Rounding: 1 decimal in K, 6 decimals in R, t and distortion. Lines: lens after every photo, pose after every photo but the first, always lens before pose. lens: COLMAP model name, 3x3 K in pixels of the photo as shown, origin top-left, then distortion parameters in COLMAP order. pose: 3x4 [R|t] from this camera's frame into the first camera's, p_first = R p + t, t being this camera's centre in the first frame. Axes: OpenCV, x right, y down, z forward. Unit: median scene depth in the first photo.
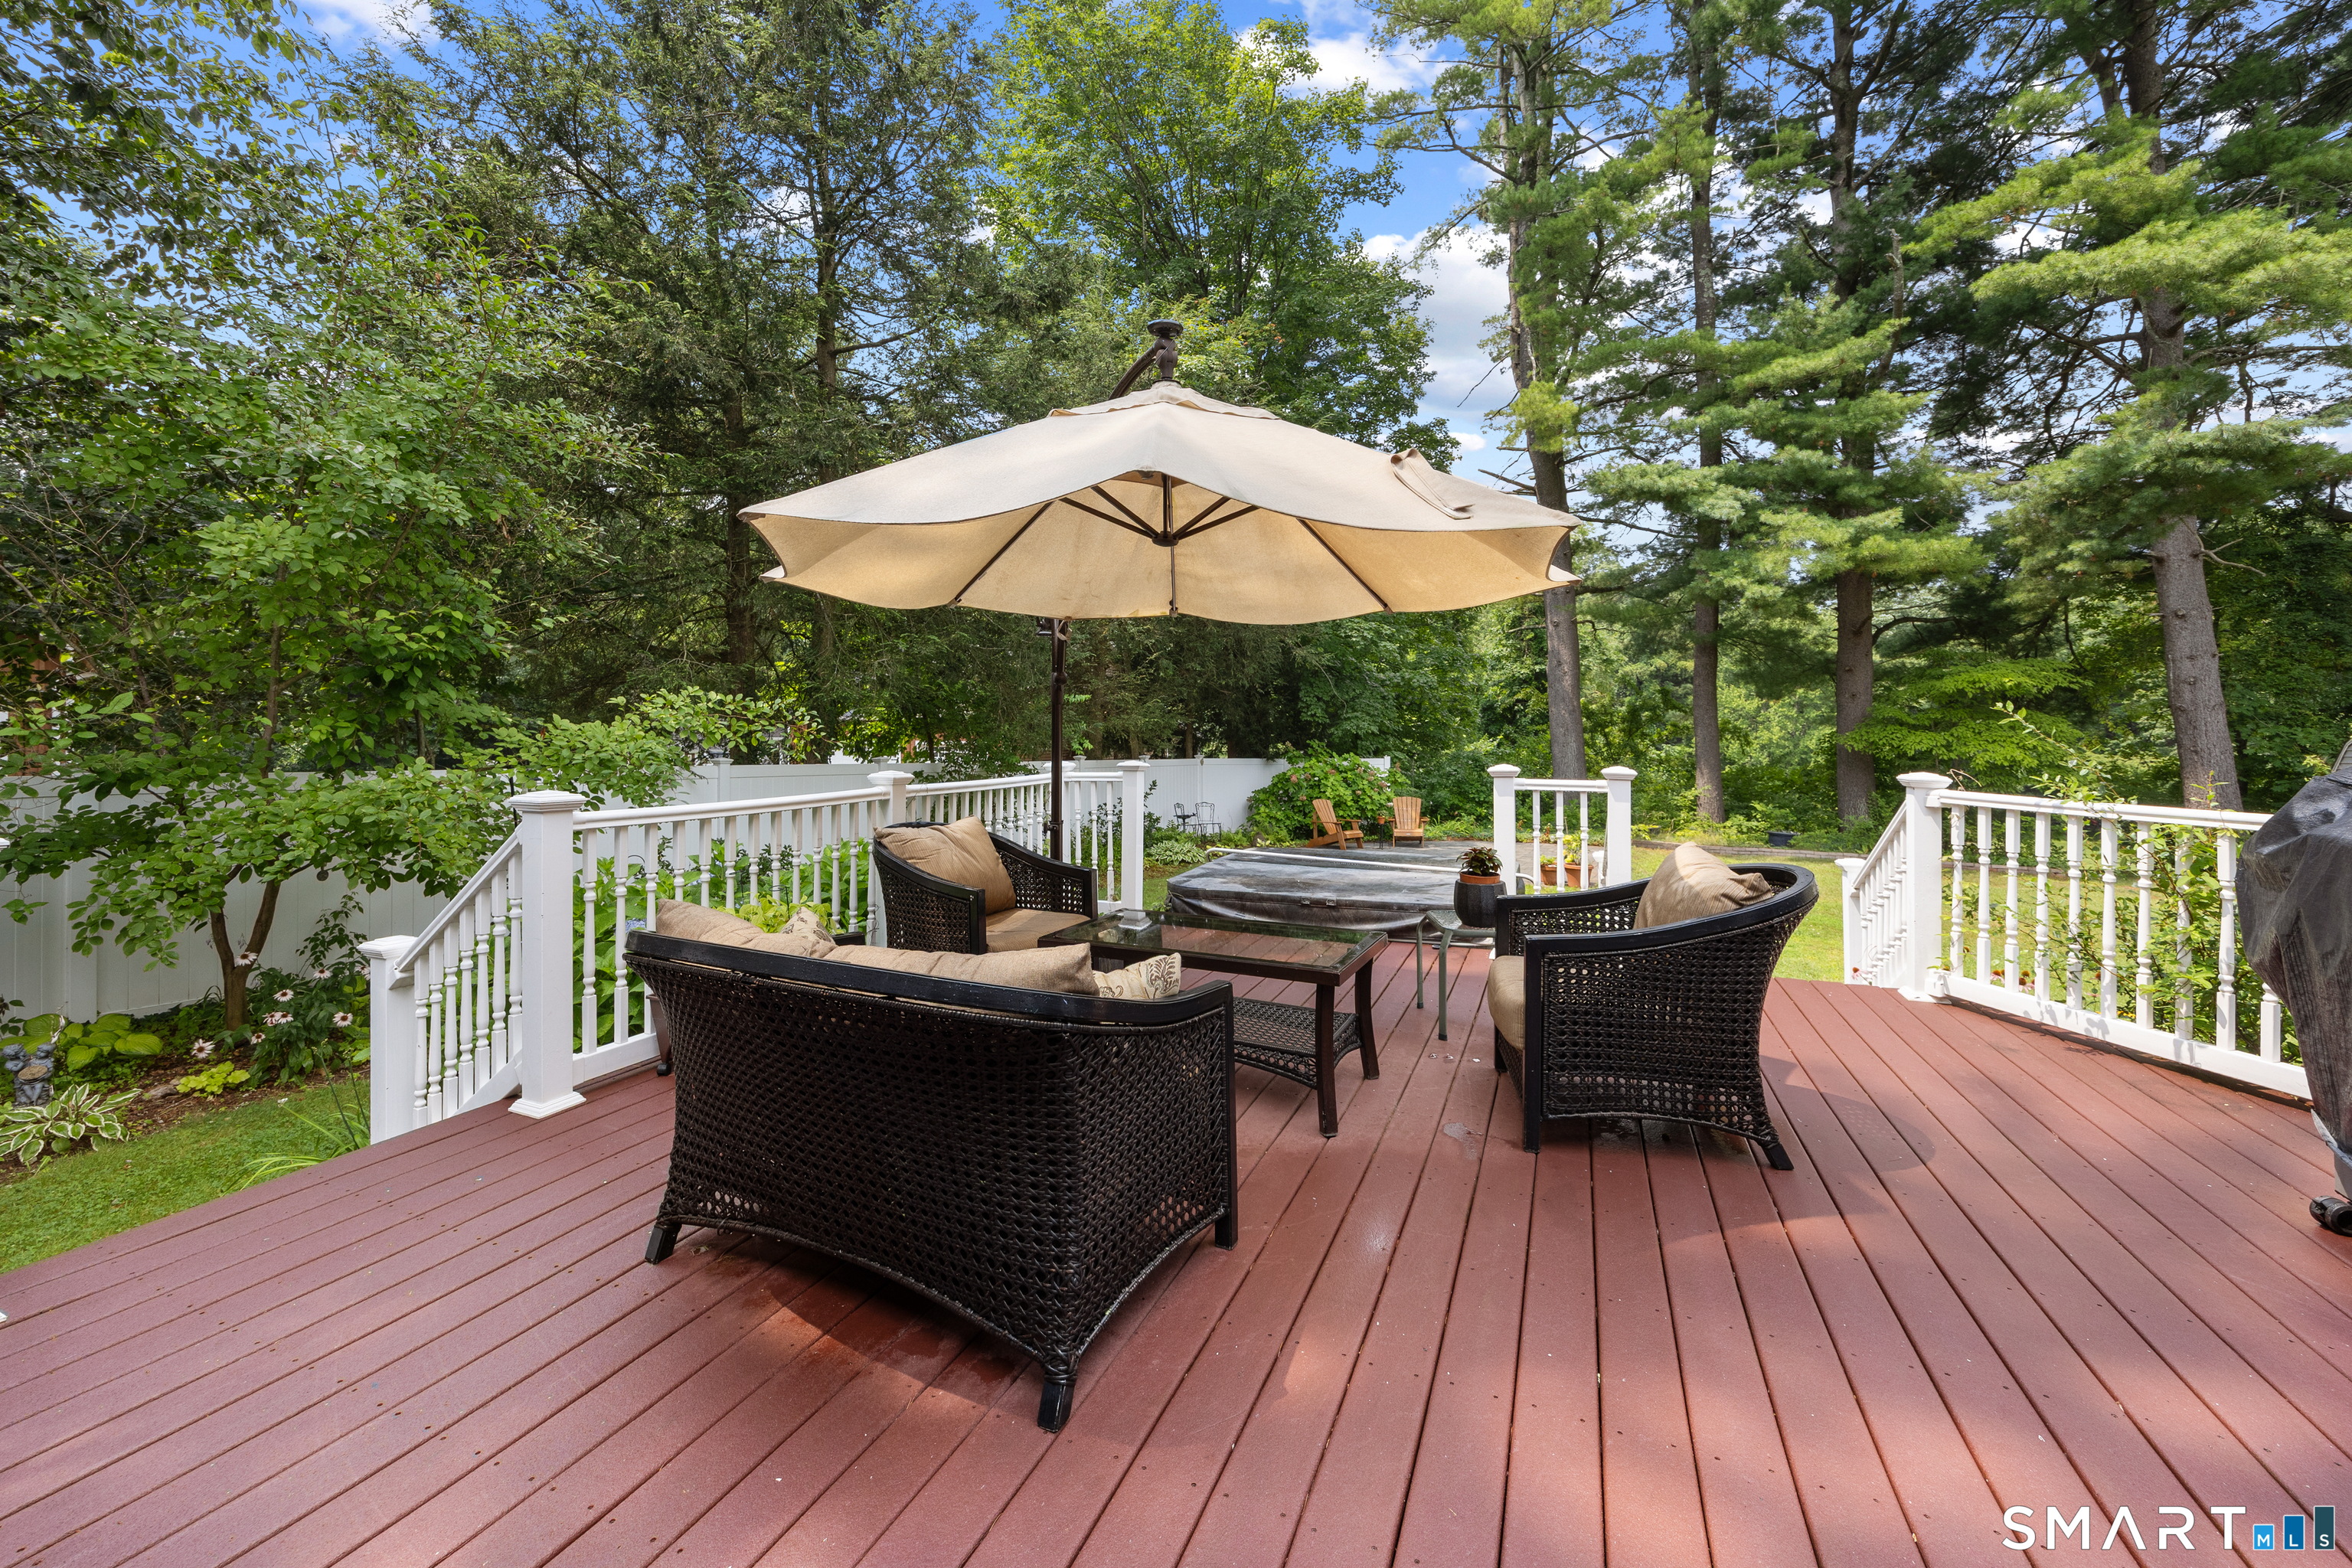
lens RADIAL K [[942.5, 0, 1171.8], [0, 942.5, 728.8], [0, 0, 1]] dist [0.000398, 0.000006]
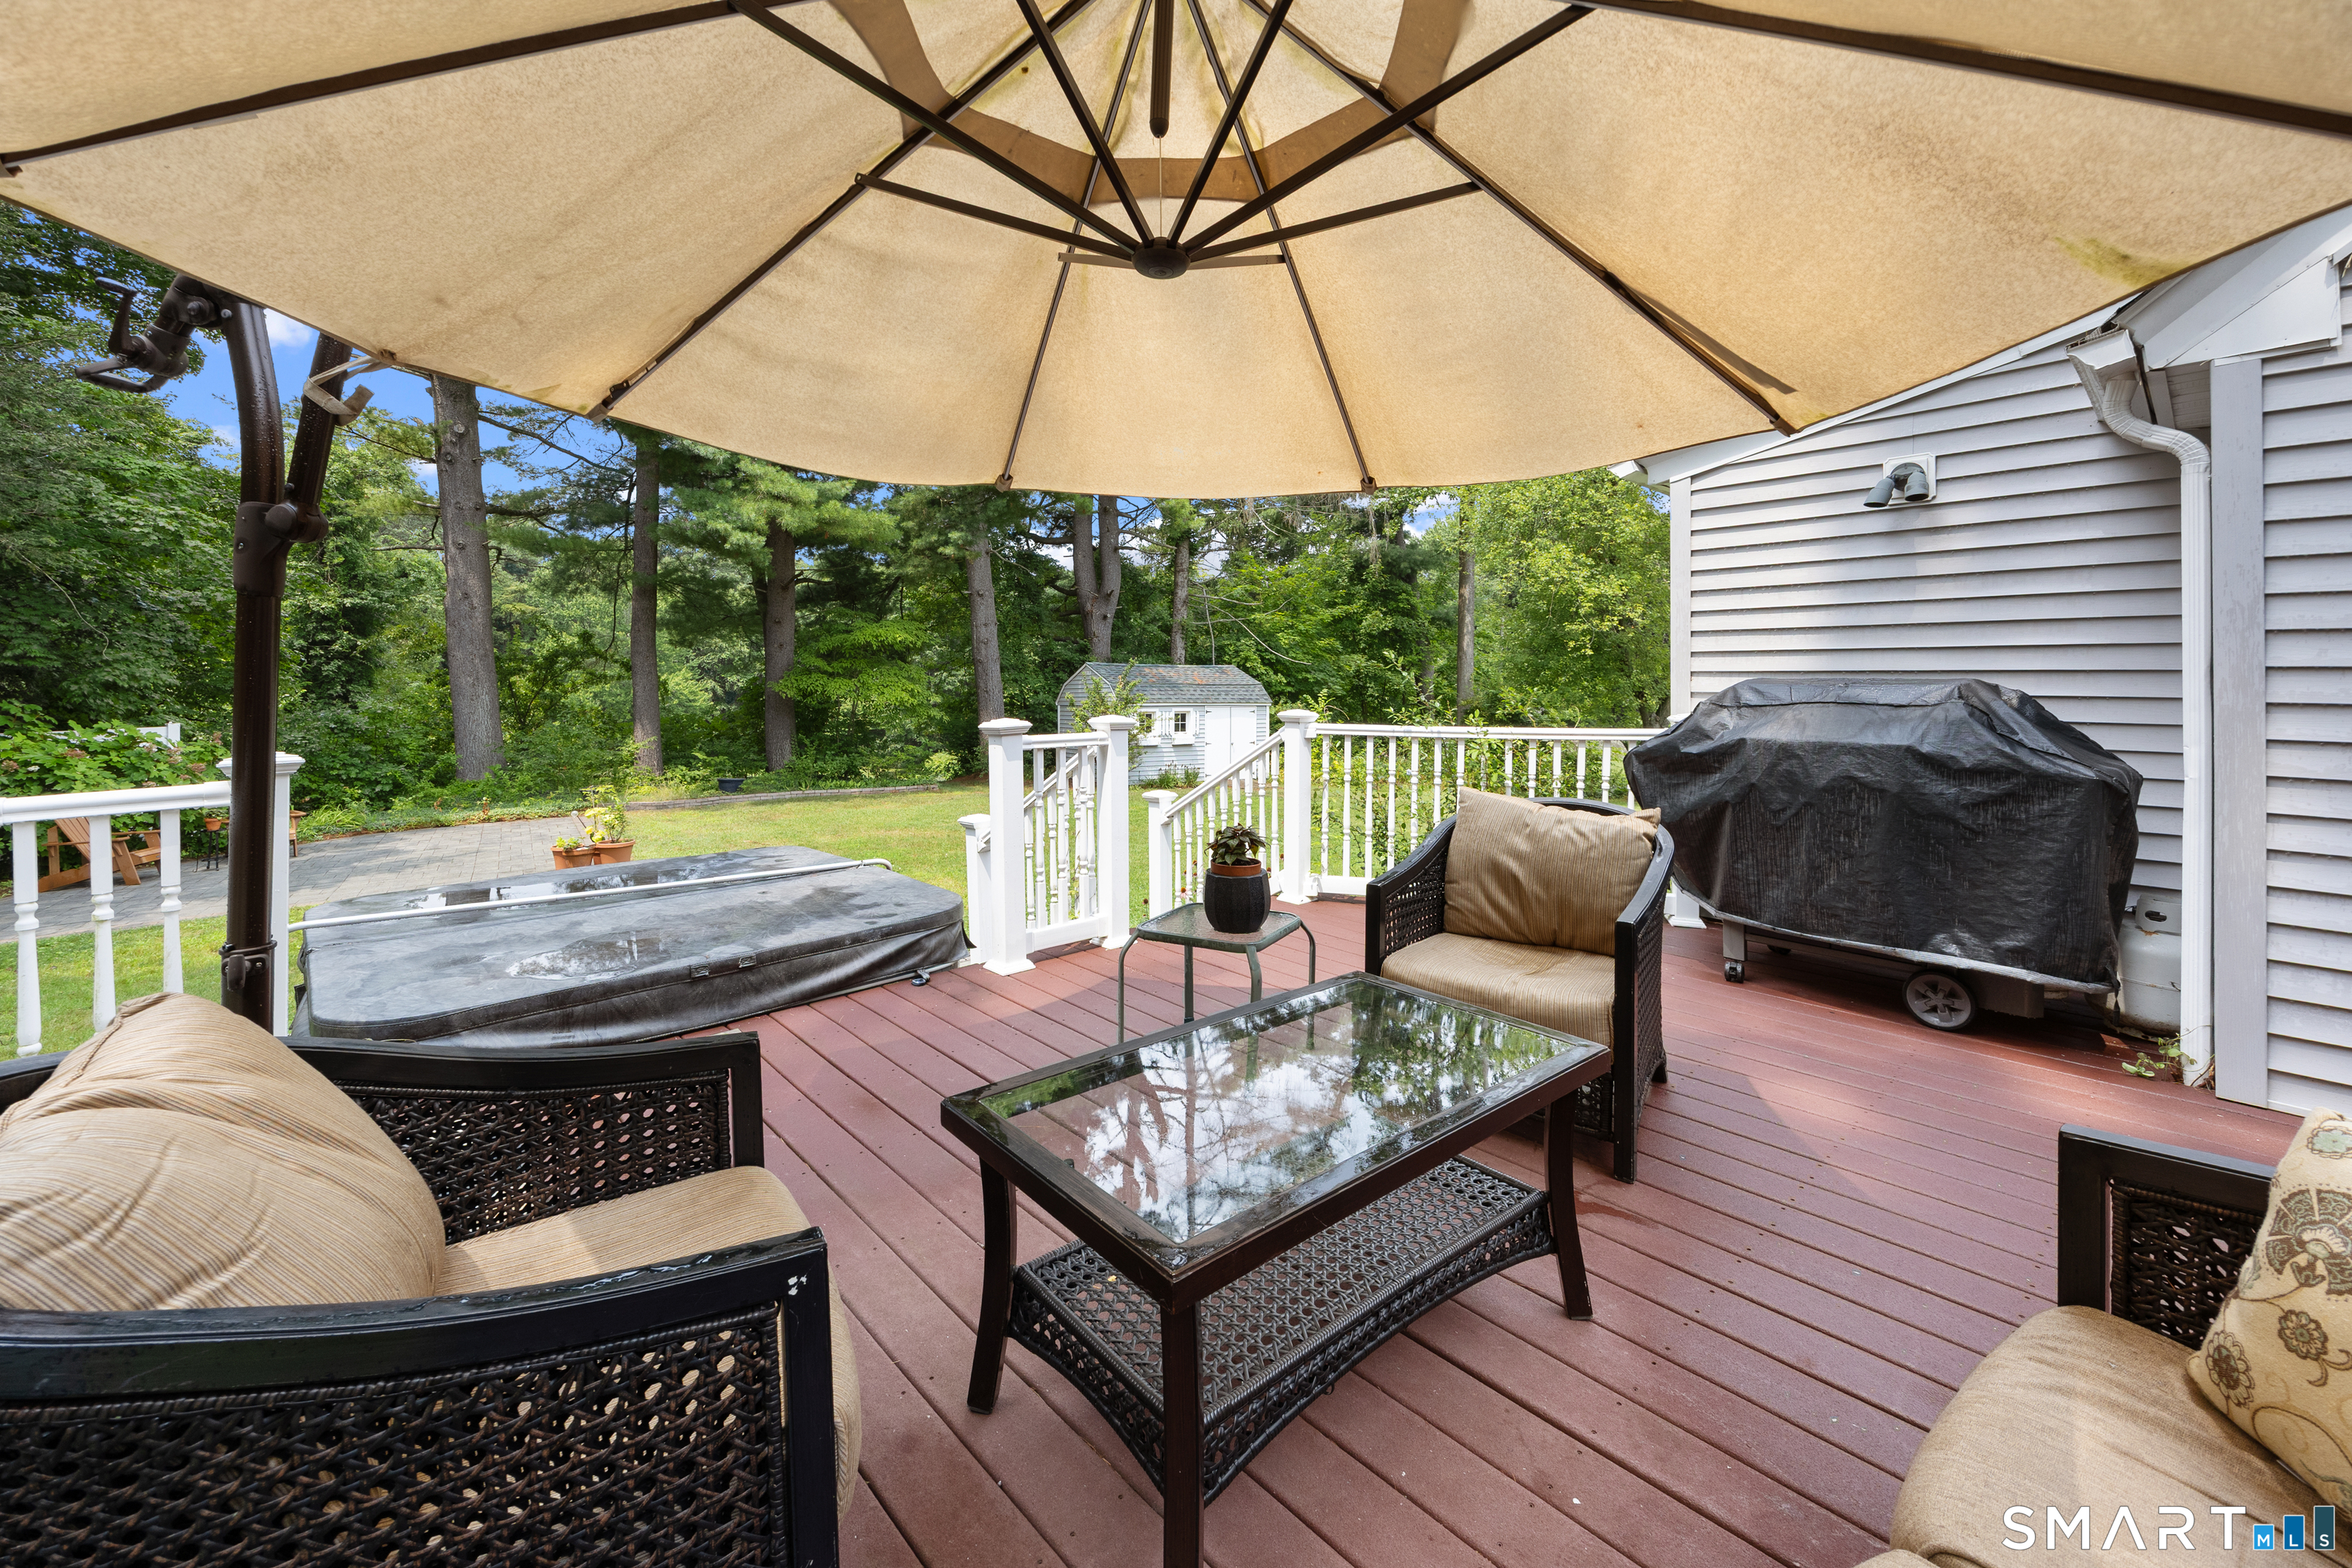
lens RADIAL K [[942.9, 0, 1173.9], [0, 942.9, 674.2], [0, 0, 1]] dist [0.000547, -0.000013]
pose [[0.420365, -0.001114, 0.907355, -0.090902], [0.004421, 0.999990, -0.000821, 0.000610], [-0.907344, 0.004357, 0.420365, 0.170612]]
